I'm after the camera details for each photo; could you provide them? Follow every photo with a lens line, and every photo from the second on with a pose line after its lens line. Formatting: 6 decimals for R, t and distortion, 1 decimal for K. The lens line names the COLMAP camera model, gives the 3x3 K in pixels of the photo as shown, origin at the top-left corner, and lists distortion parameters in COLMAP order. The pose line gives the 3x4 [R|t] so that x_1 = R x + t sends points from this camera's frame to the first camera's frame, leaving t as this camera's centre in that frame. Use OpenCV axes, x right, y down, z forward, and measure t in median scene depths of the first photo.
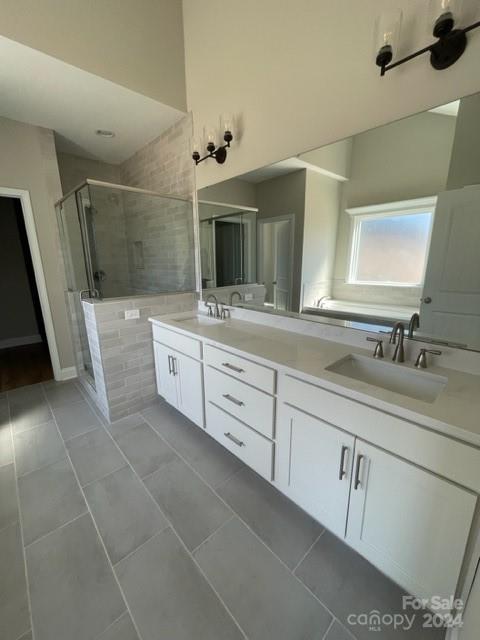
lens RADIAL K [[259.9, 0, 242.2], [0, 259.9, 320.5], [0, 0, 1]] dist [0.001705, 0.000010]
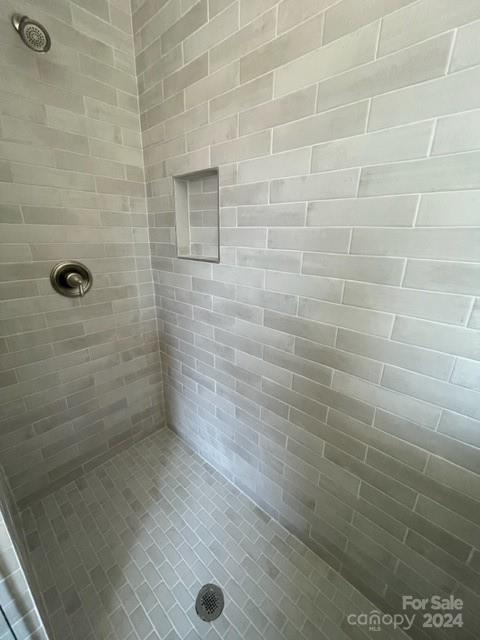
lens RADIAL K [[259.9, 0, 242.2], [0, 259.9, 320.5], [0, 0, 1]] dist [0.001705, 0.000010]
pose [[0.996164, 0.001335, 0.087500, -0.355961], [-0.009373, 0.995760, 0.091516, -0.150024], [-0.087007, -0.091985, 0.991952, 0.640504]]
